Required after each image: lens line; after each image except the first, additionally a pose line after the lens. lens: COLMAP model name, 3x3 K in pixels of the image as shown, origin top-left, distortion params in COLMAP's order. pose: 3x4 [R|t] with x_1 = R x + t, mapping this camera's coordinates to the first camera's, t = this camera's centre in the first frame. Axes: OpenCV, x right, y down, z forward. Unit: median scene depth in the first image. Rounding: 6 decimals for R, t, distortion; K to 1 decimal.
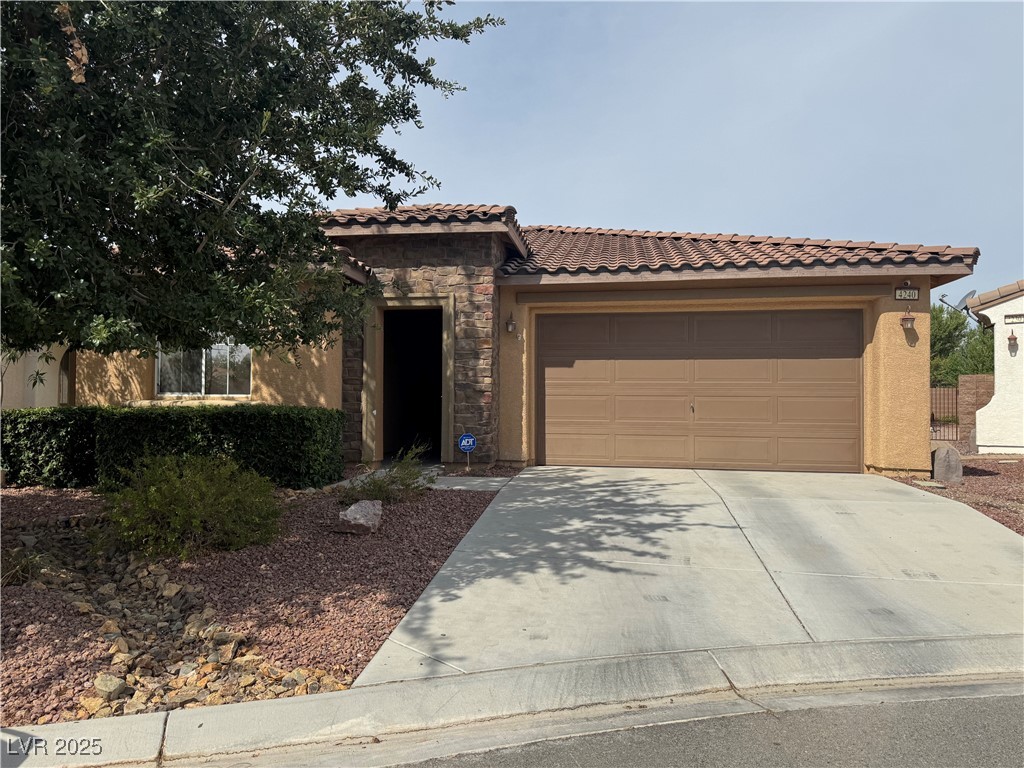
lens RADIAL K [[714.9, 0, 507.4], [0, 714.9, 385.2], [0, 0, 1]] dist [0.060041, -0.064589]
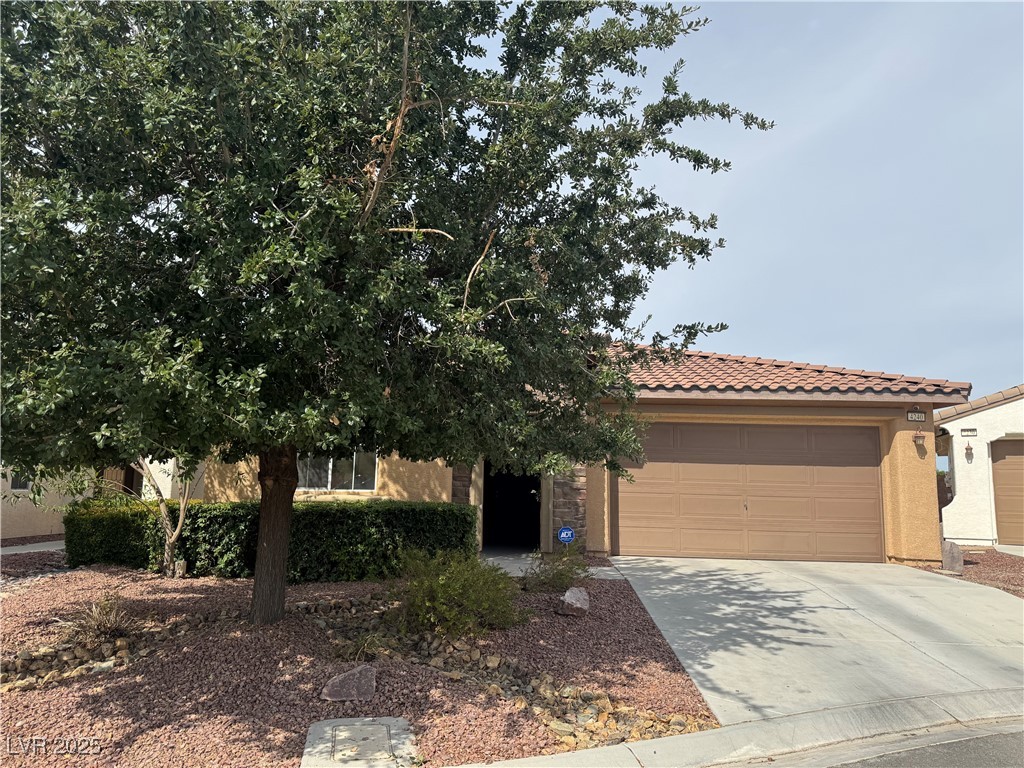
lens RADIAL K [[714.9, 0, 518.8], [0, 714.9, 383.3], [0, 0, 1]] dist [0.060041, -0.064589]
pose [[0.990523, 0.031651, 0.133647, -0.296136], [-0.015651, 0.992758, -0.119110, -0.022998], [-0.136449, 0.115890, 0.983845, -0.142293]]
